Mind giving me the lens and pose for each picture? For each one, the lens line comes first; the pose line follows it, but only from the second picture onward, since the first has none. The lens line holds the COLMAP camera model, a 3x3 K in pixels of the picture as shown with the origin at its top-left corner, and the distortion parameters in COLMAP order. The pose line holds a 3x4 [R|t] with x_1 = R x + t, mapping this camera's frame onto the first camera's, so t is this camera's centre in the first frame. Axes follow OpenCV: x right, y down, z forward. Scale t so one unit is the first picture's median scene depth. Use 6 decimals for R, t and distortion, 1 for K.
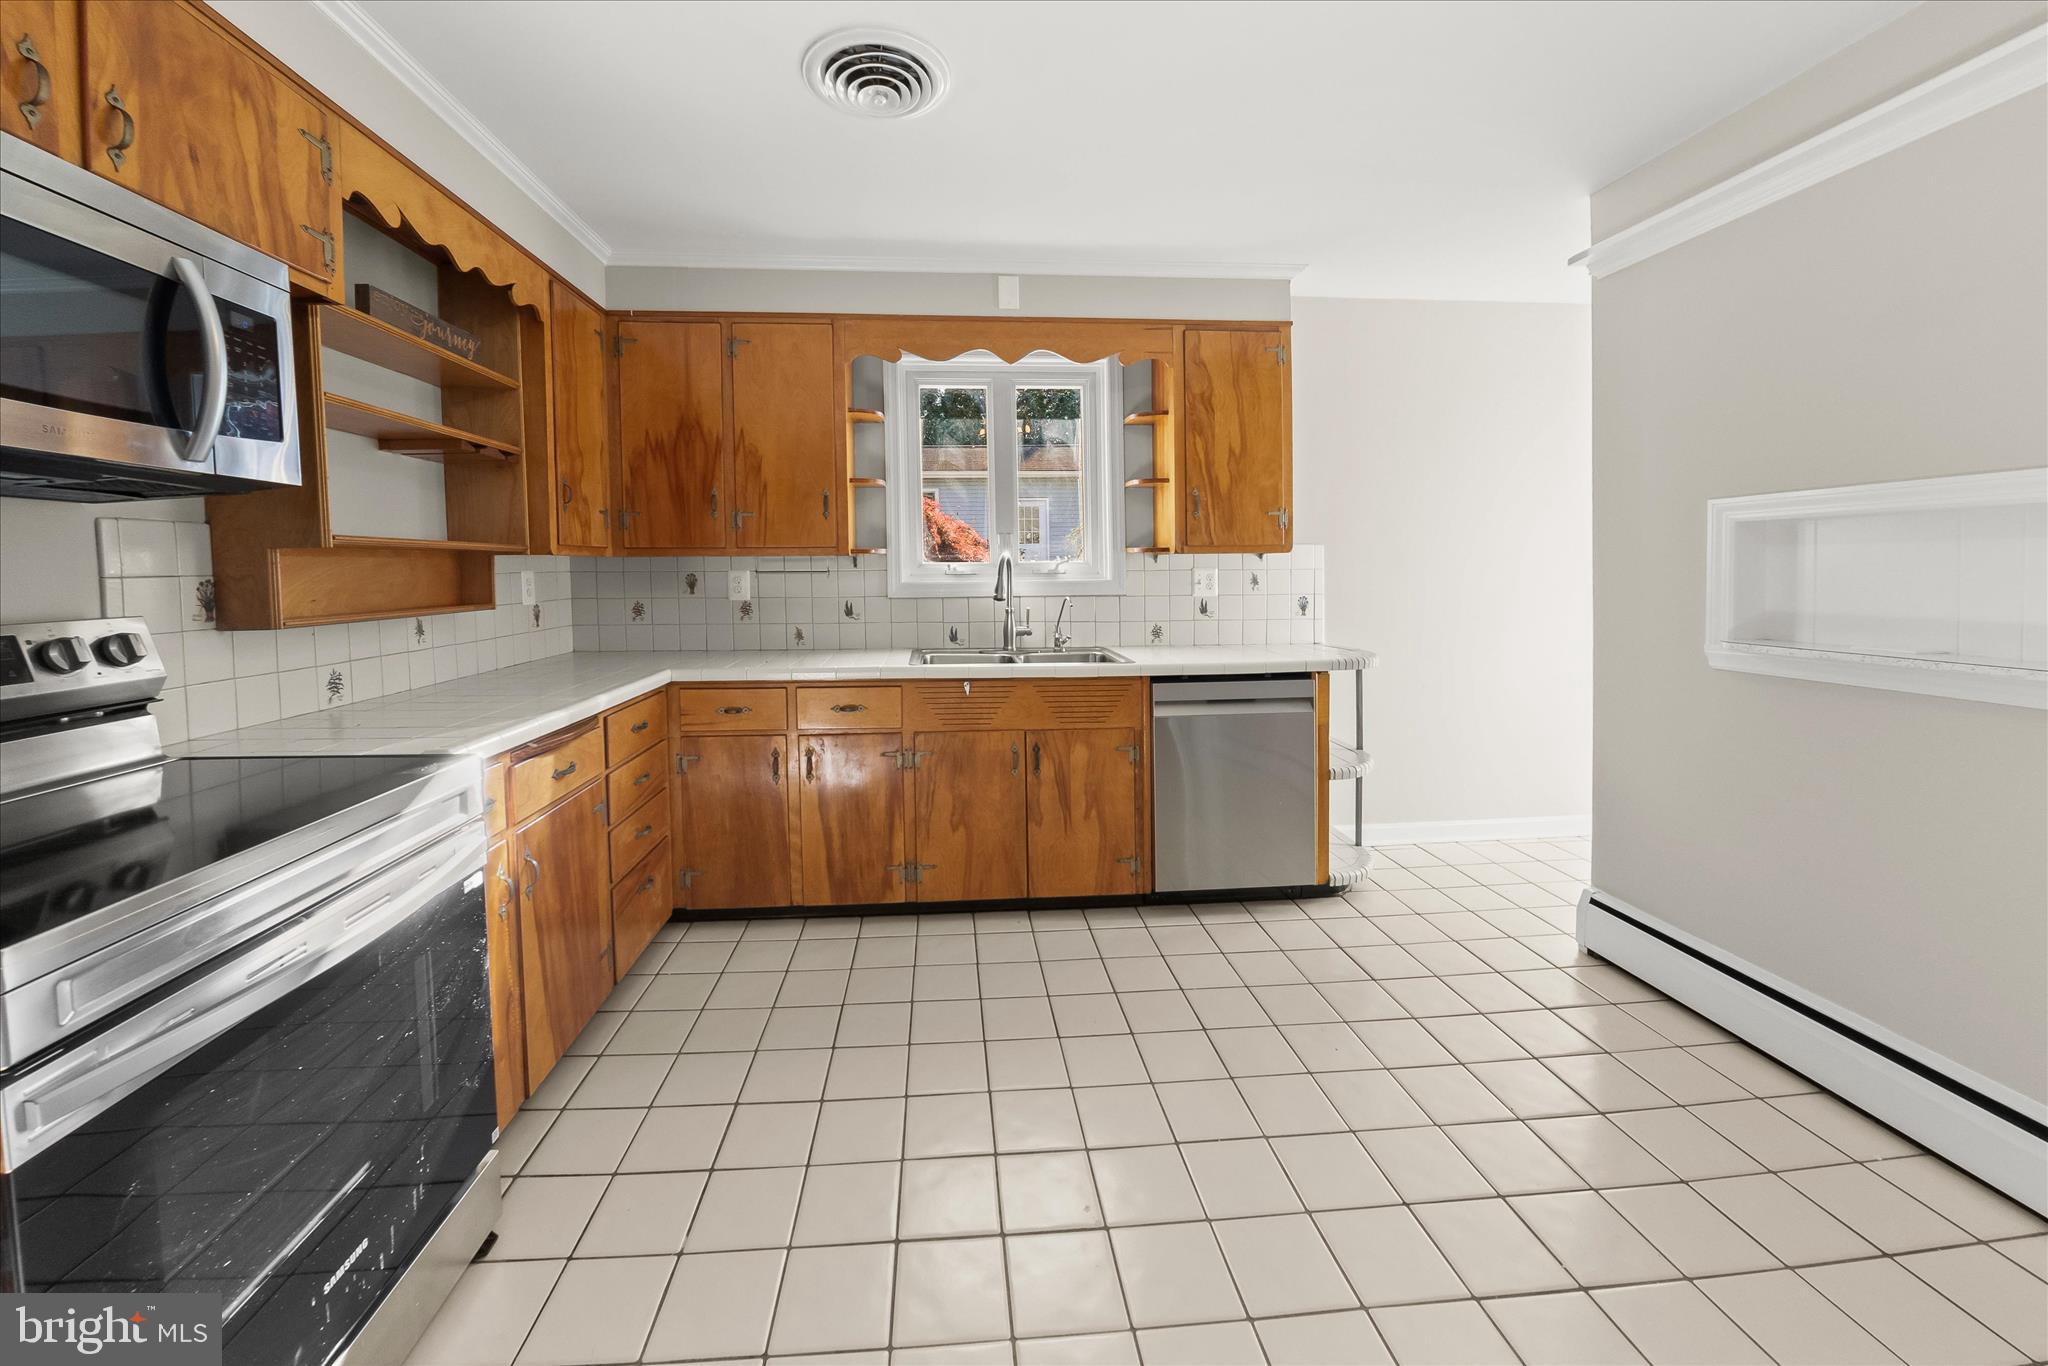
lens RADIAL K [[779.8, 0, 994.9], [0, 779.8, 591.5], [0, 0, 1]] dist [-0.002940, -0.000188]
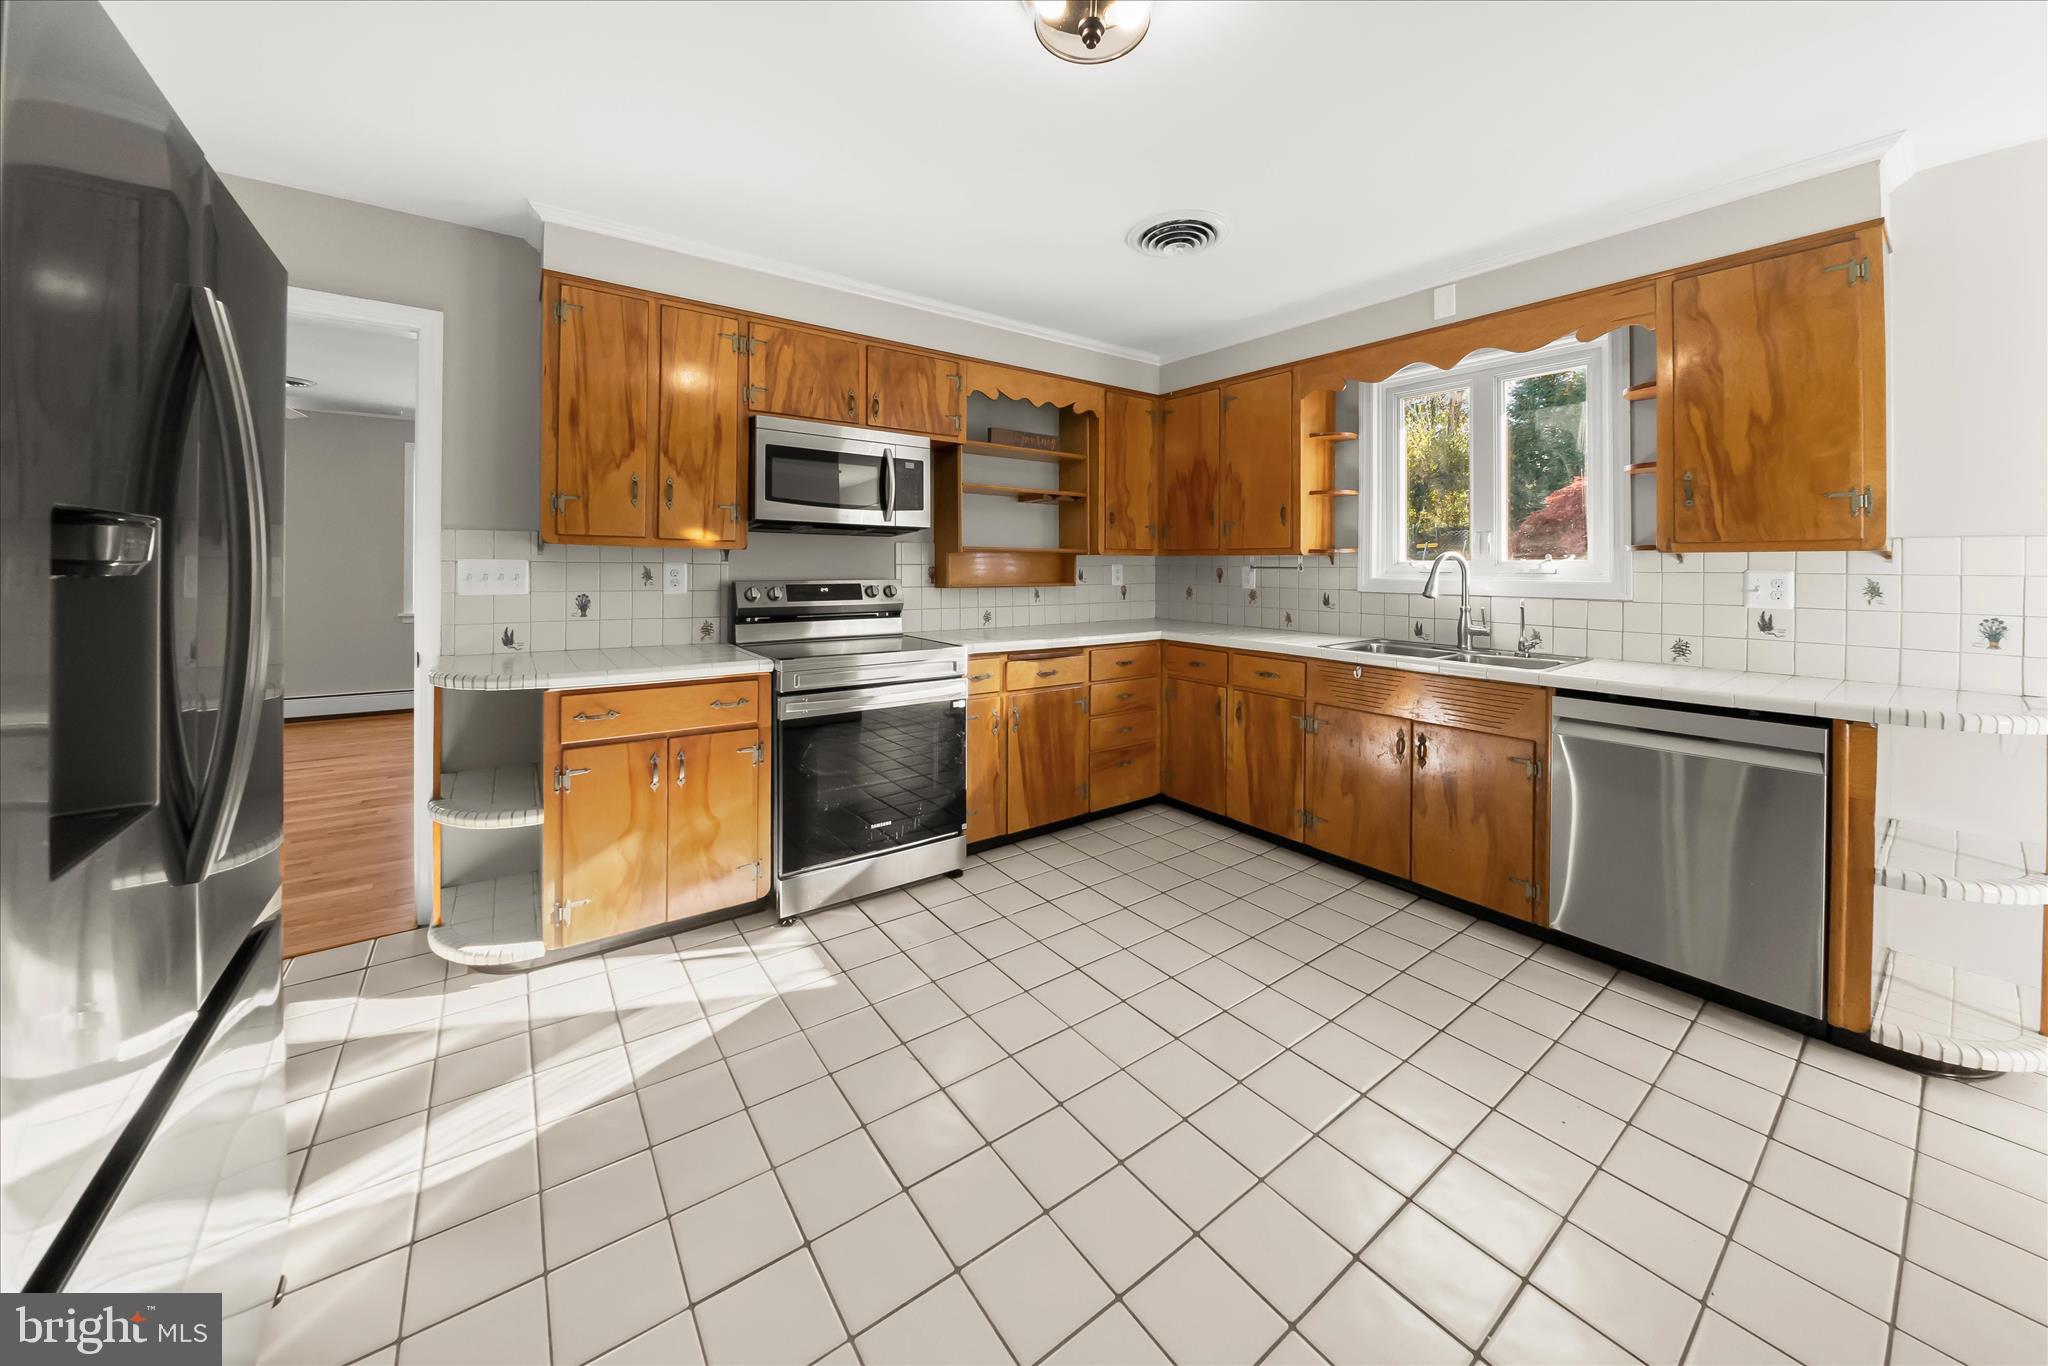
lens RADIAL K [[725.2, 0, 1020.2], [0, 725.2, 563.3], [0, 0, 1]] dist [-0.000094, -0.000044]
pose [[0.534915, 0.009563, -0.844852, 0.578421], [-0.035768, 0.999296, -0.011335, -0.004127], [0.844148, 0.036282, 0.534881, 0.017526]]
